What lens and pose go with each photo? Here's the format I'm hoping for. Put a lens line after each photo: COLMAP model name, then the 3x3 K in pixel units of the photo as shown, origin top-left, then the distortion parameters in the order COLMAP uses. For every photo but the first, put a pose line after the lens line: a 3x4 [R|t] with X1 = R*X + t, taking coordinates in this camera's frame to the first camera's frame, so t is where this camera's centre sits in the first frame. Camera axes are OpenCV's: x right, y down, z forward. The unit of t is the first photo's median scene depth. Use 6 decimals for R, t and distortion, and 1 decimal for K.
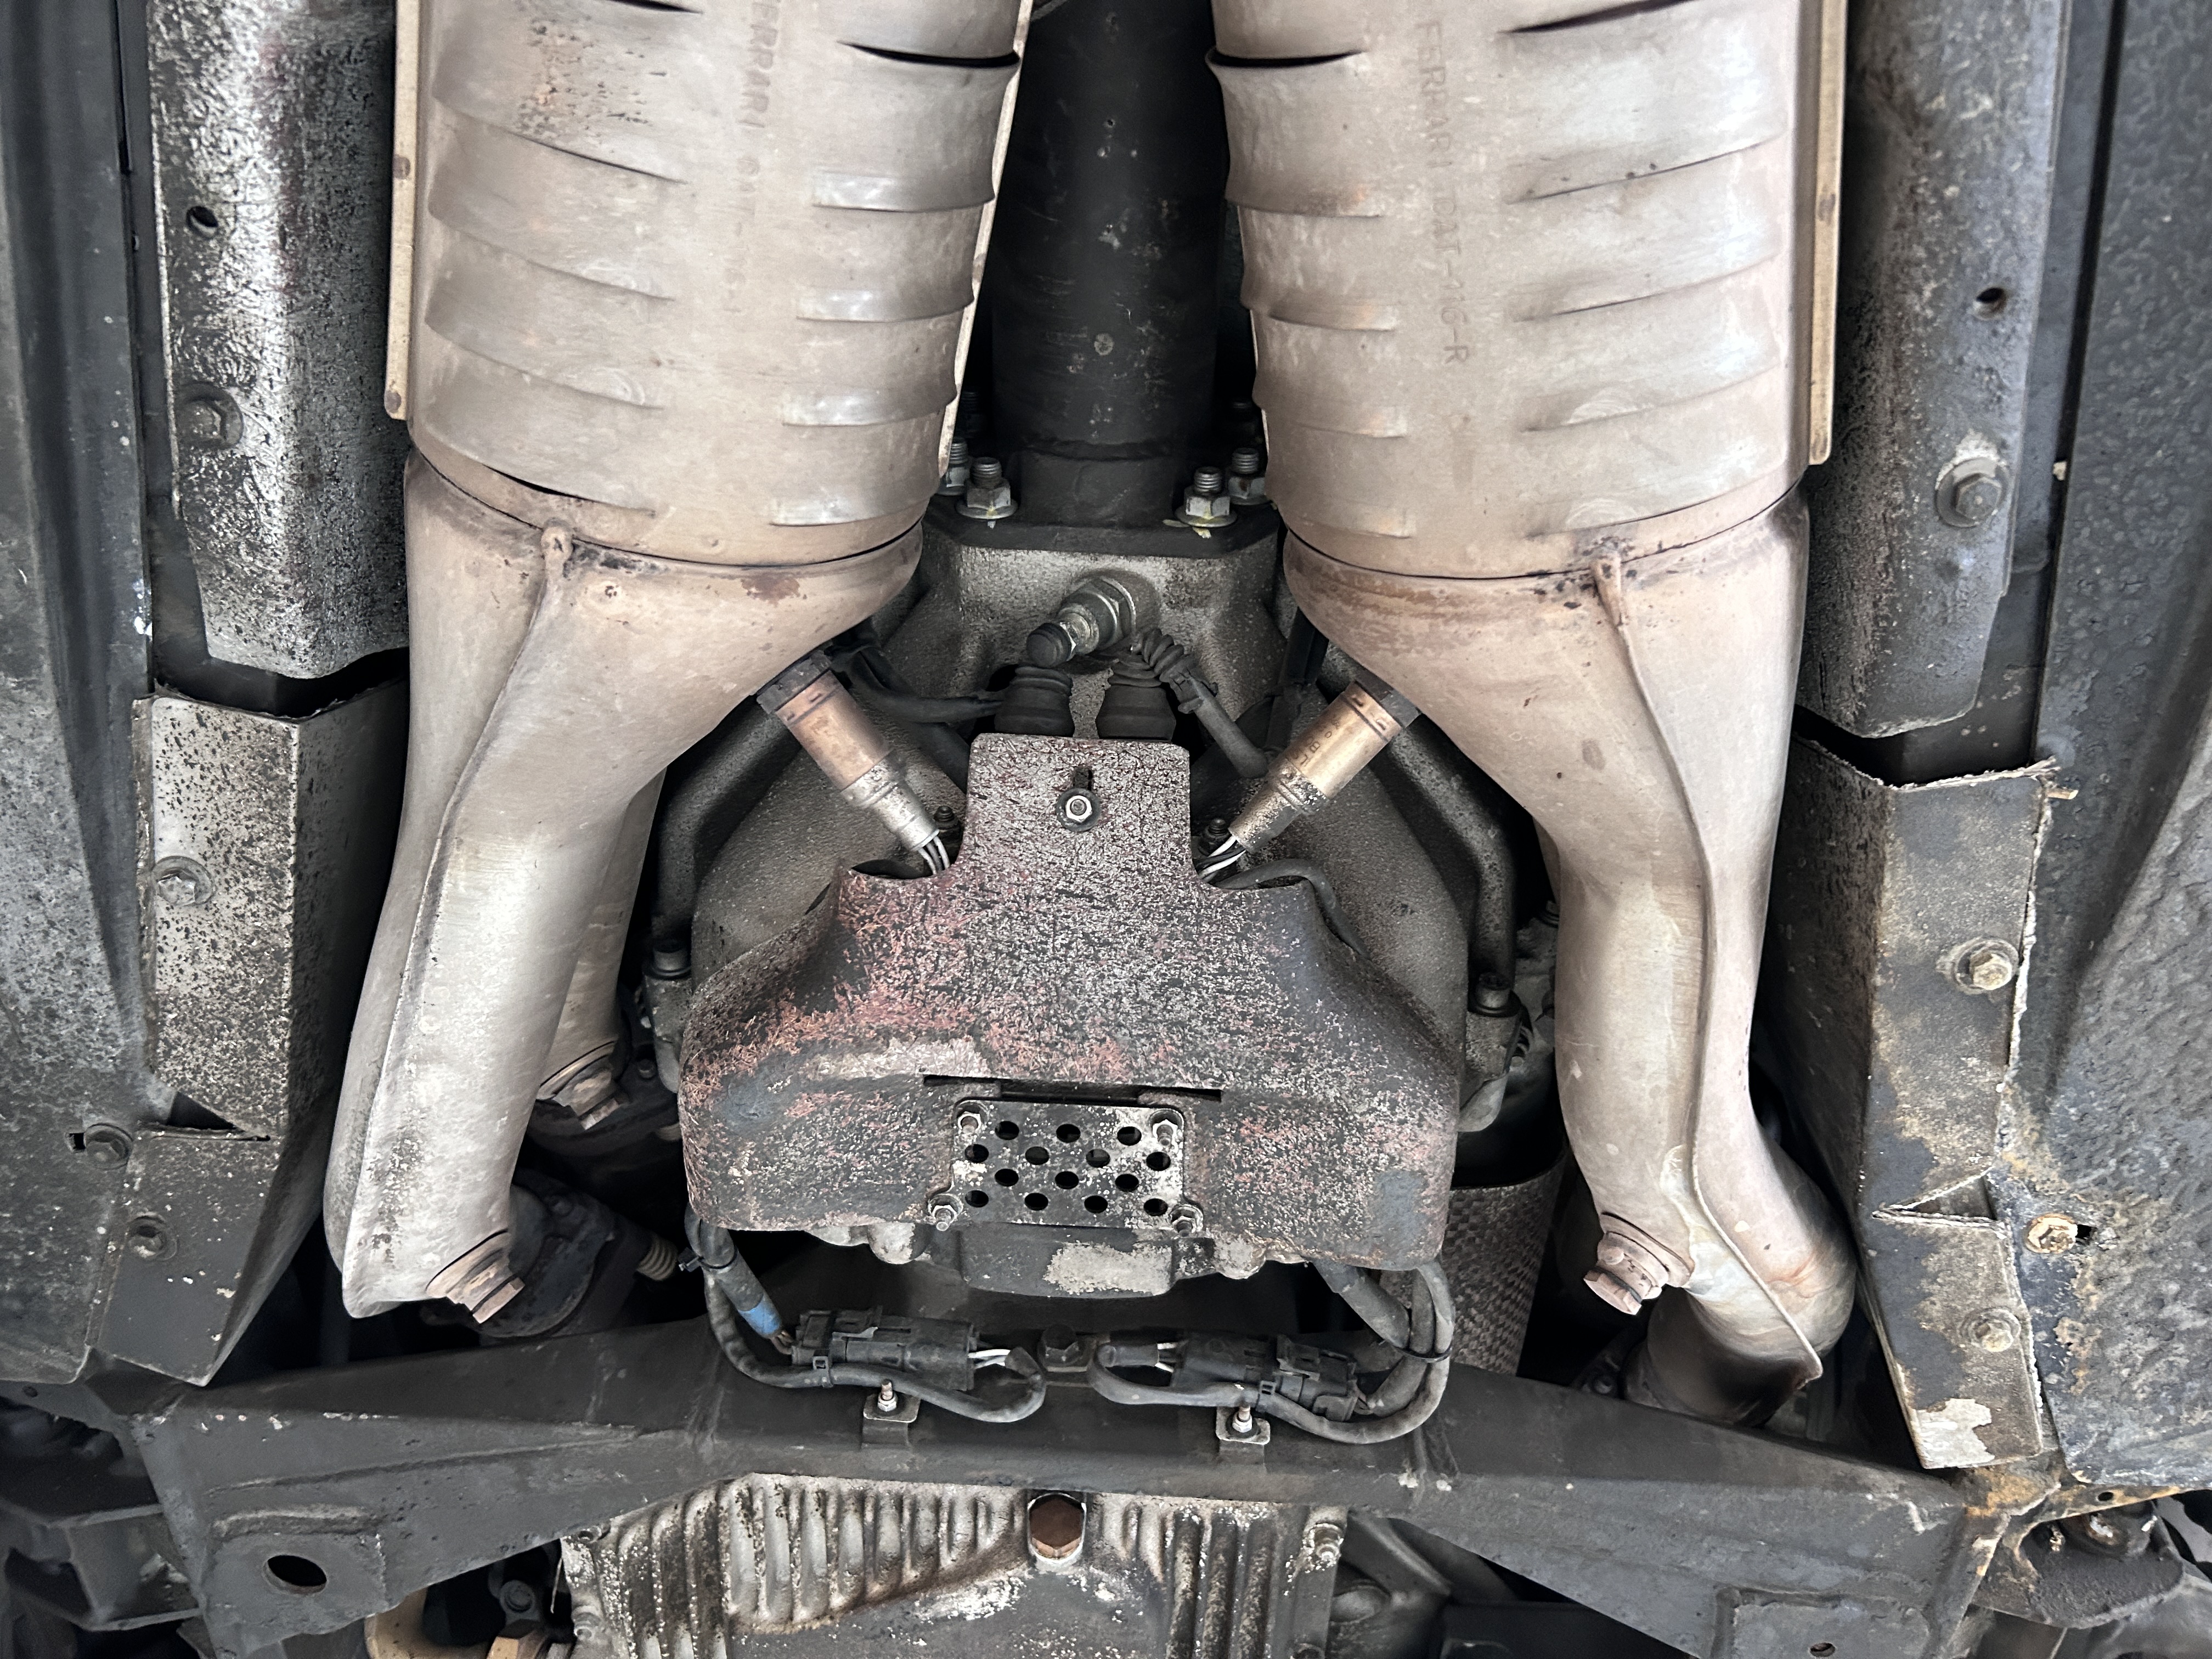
lens RADIAL K [[1681.0, 0, 1098.3], [0, 1681.0, 830.2], [0, 0, 1]] dist [0.031224, -0.041219]
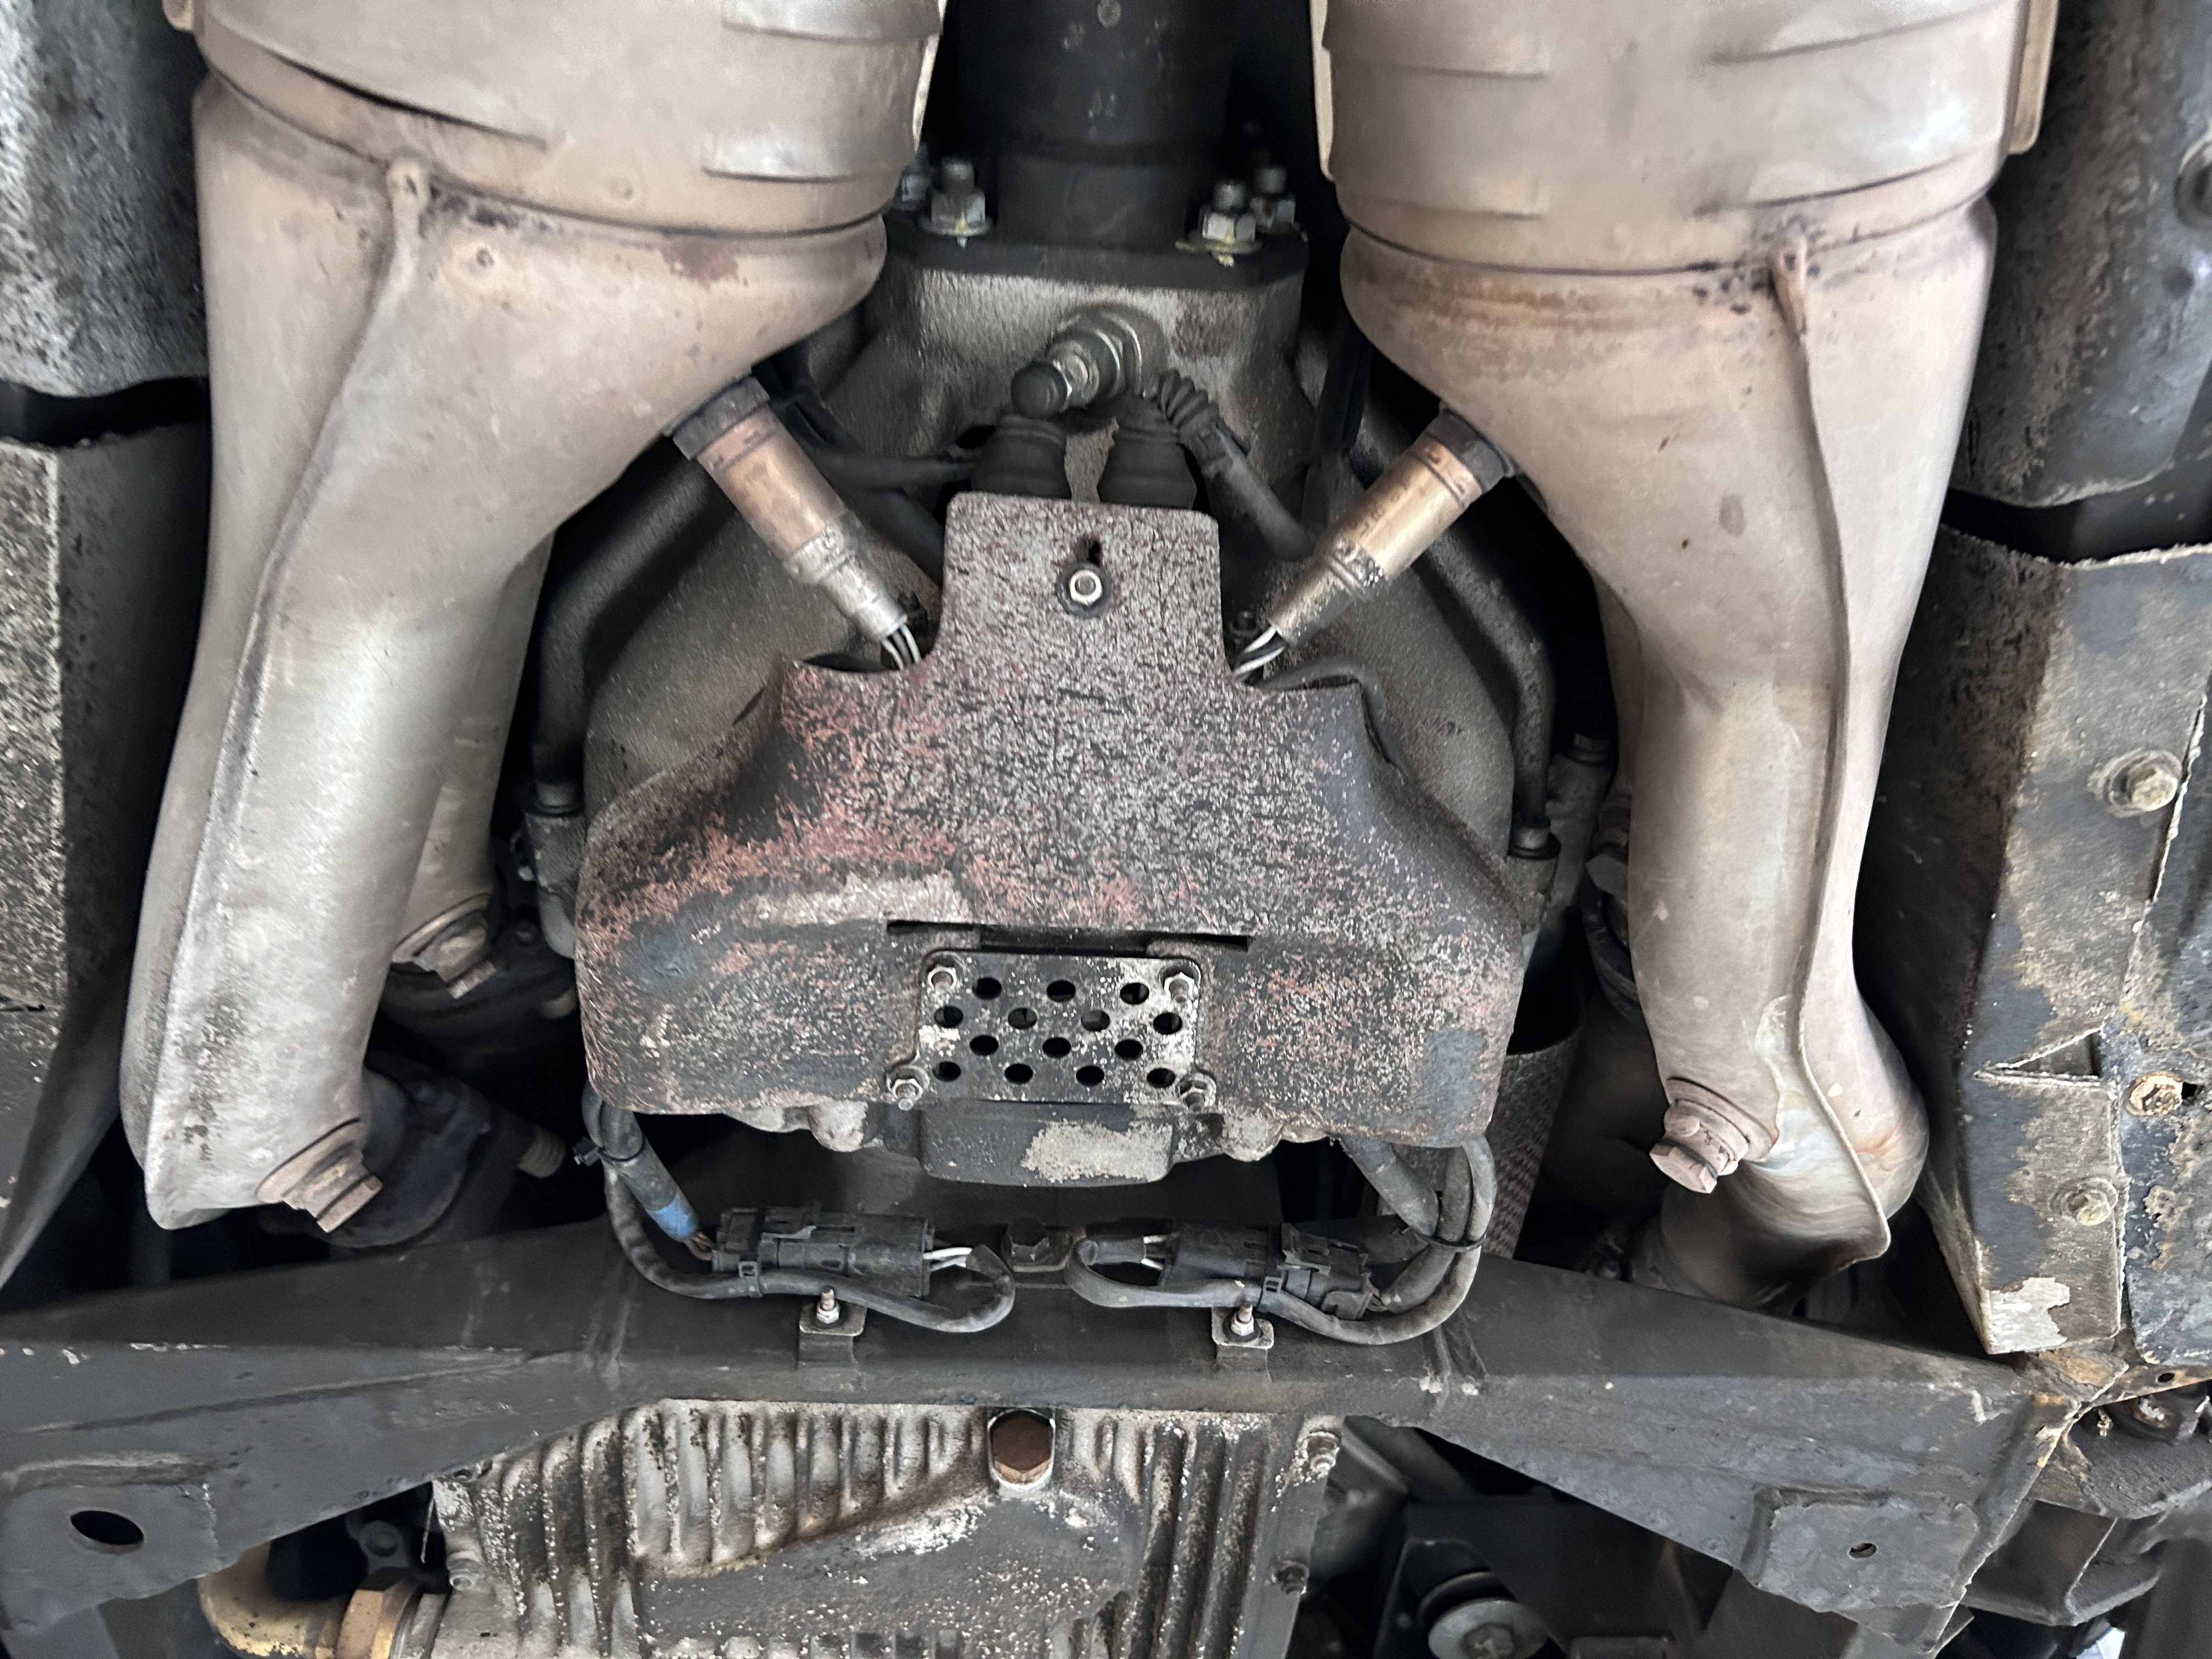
lens RADIAL K [[1681.0, 0, 1116.5], [0, 1681.0, 827.0], [0, 0, 1]] dist [0.031224, -0.041219]
pose [[0.995914, -0.000745, 0.090303, -0.064538], [-0.004699, 0.998184, 0.060055, 0.049367], [-0.090184, -0.060234, 0.994102, 0.179317]]
